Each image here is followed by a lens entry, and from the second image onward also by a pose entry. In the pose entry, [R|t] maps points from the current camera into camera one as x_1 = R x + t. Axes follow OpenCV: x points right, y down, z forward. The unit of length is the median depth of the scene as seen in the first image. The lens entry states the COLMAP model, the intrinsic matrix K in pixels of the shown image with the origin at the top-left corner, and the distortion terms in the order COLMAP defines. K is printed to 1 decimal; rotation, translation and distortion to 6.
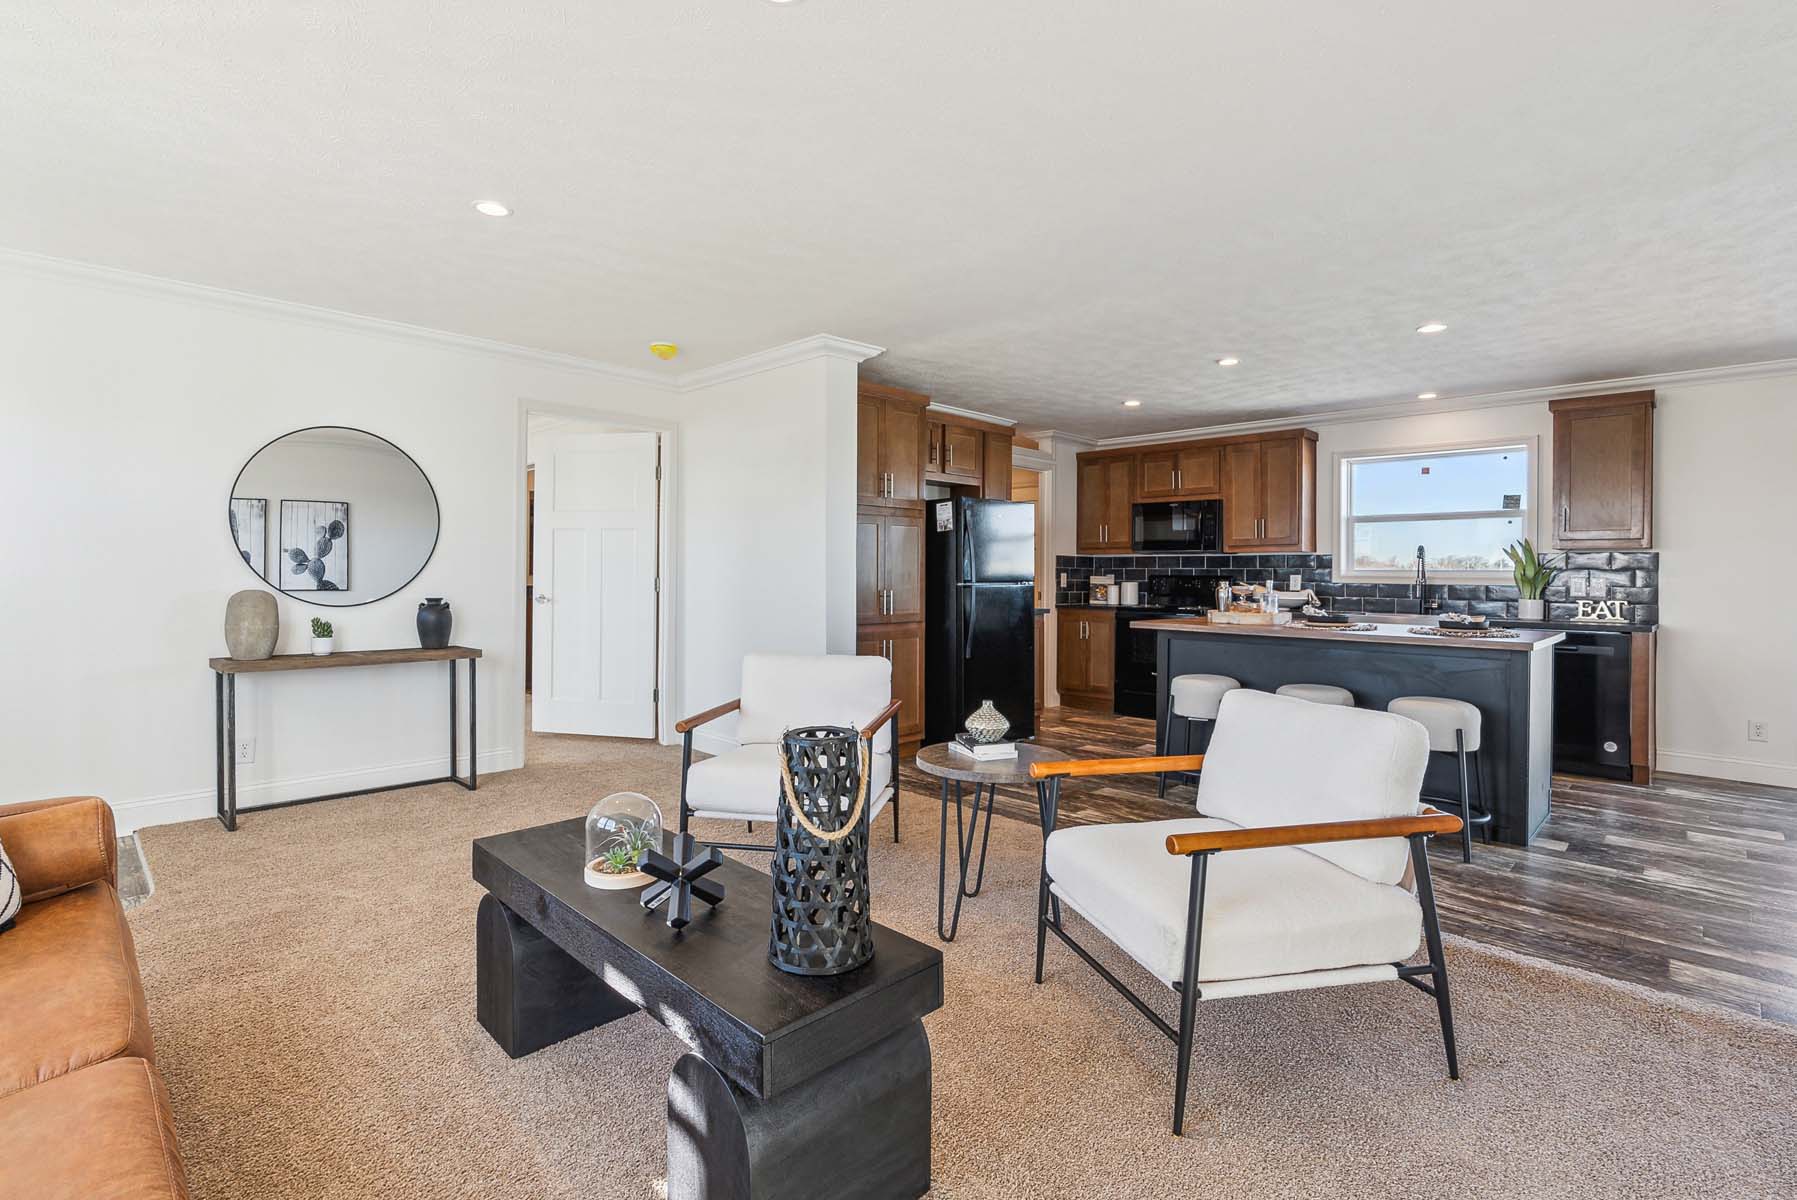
lens RADIAL K [[808.2, 0, 912.9], [0, 808.2, 585.9], [0, 0, 1]] dist [0.001950, -0.010226]
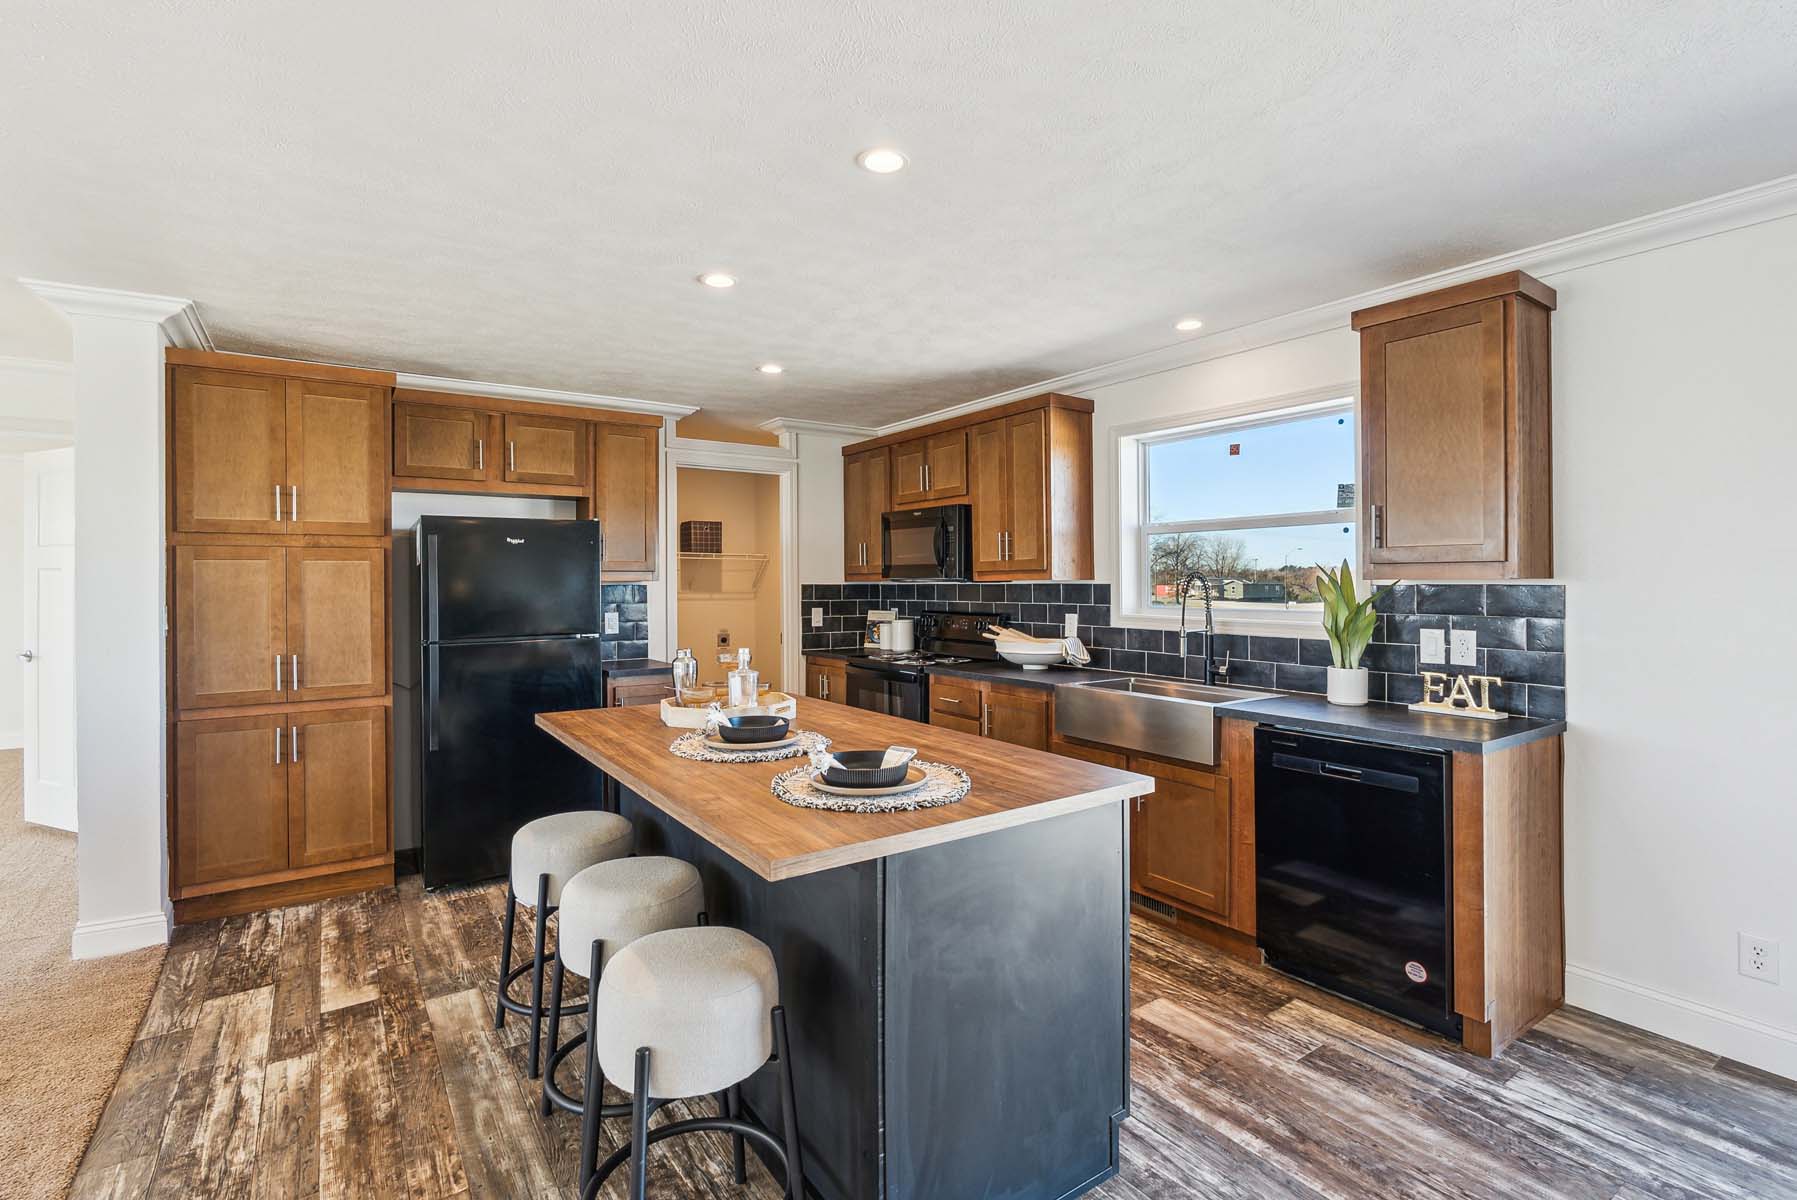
lens RADIAL K [[822.4, 0, 896.9], [0, 822.4, 614.9], [0, 0, 1]] dist [-0.001710, 0.000458]
pose [[0.980871, -0.003921, -0.194620, 0.583550], [0.008466, 0.999710, 0.022527, -0.036980], [0.194475, -0.023743, 0.980620, 0.379356]]
